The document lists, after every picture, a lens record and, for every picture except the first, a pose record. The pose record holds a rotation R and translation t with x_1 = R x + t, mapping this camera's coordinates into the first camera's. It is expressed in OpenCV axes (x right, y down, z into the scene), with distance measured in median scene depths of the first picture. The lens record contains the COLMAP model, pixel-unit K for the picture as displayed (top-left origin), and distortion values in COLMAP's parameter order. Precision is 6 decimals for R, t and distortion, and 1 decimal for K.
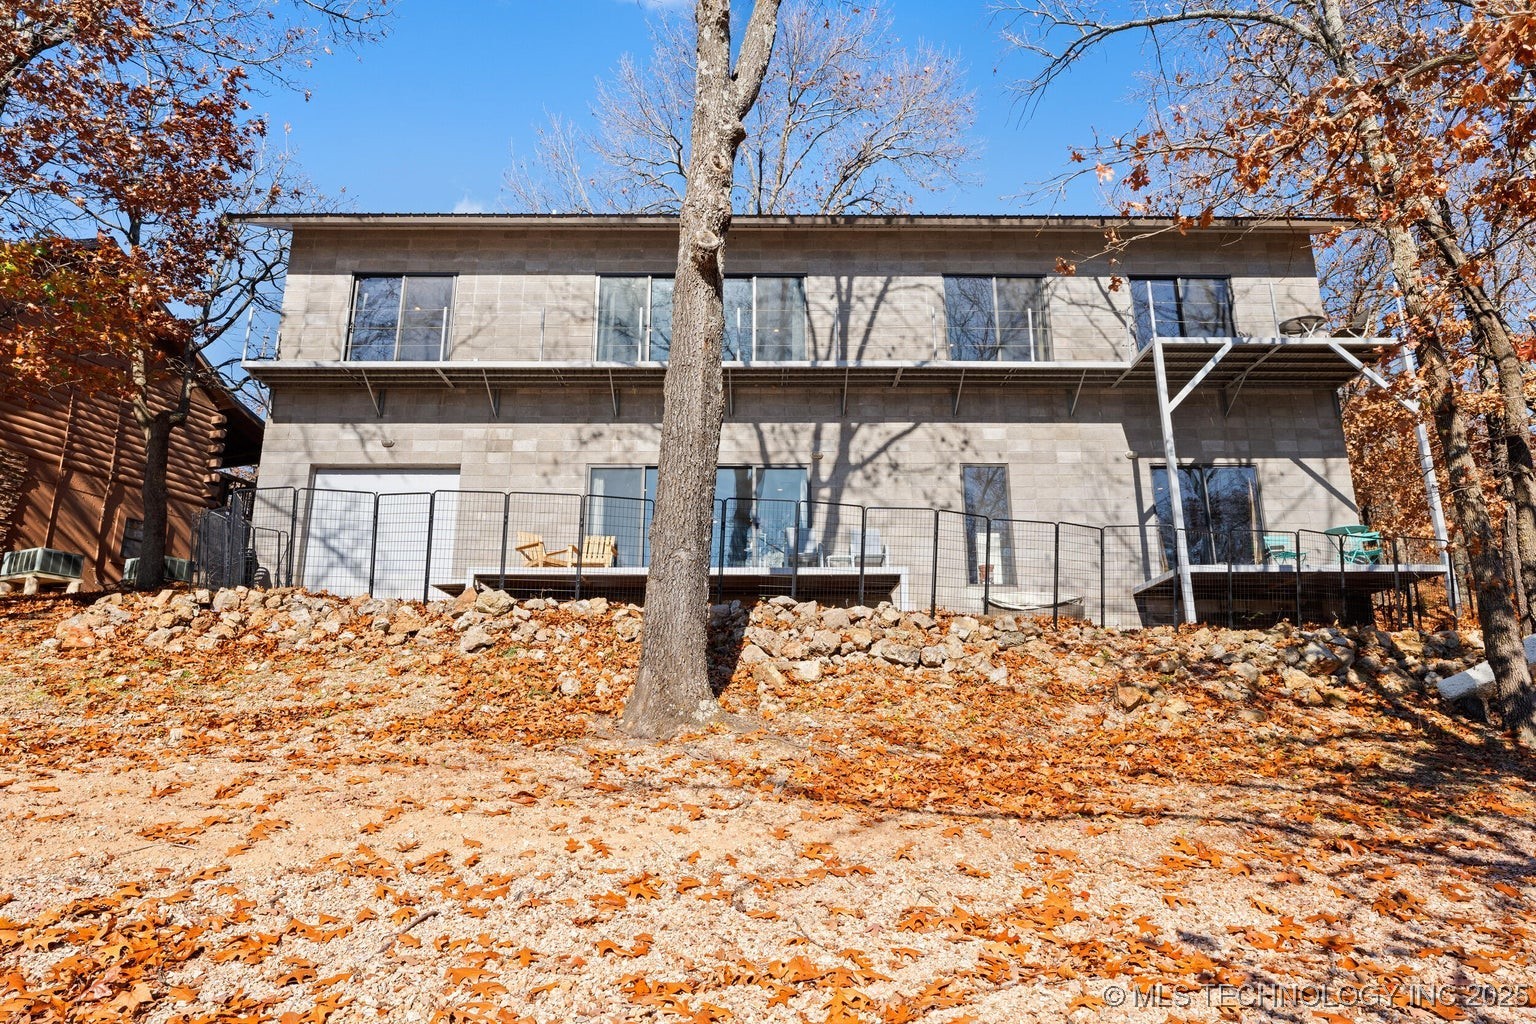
lens RADIAL K [[950.0, 0, 768.0], [0, 950.0, 512.0], [0, 0, 1]] dist [0.003125, 0.002163]
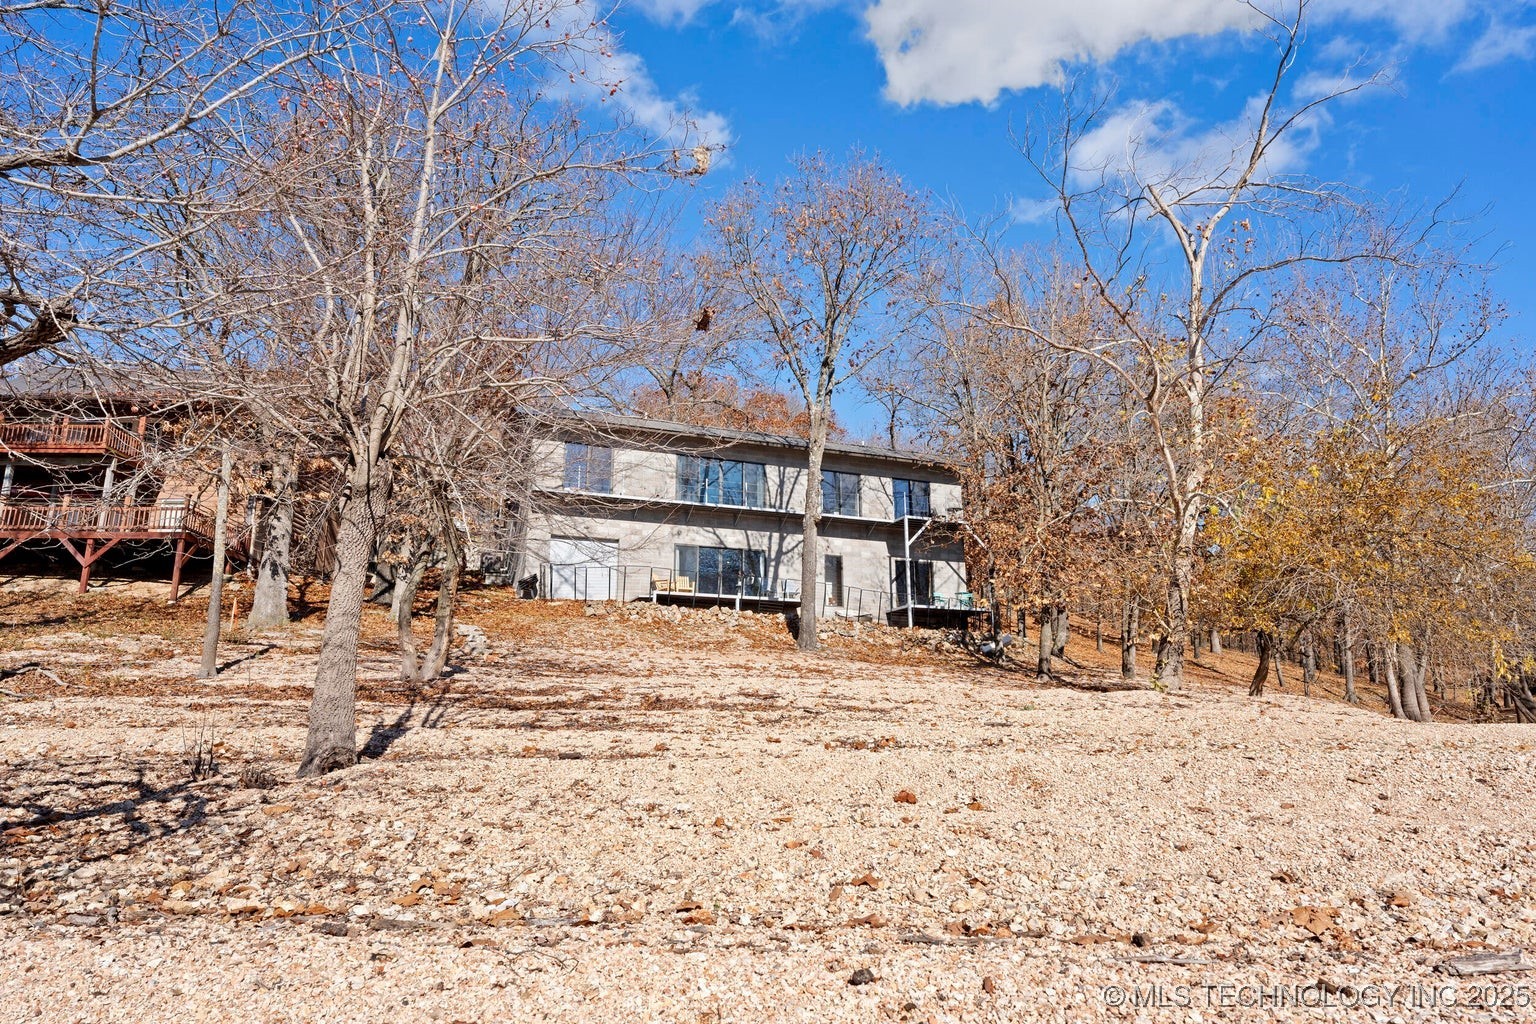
lens RADIAL K [[950.0, 0, 768.0], [0, 950.0, 512.0], [0, 0, 1]] dist [0.003125, 0.002163]
pose [[0.934900, 0.085392, 0.344484, -0.770455], [-0.091846, 0.995770, 0.002427, -0.151639], [-0.342820, -0.033908, 0.938789, -1.199411]]
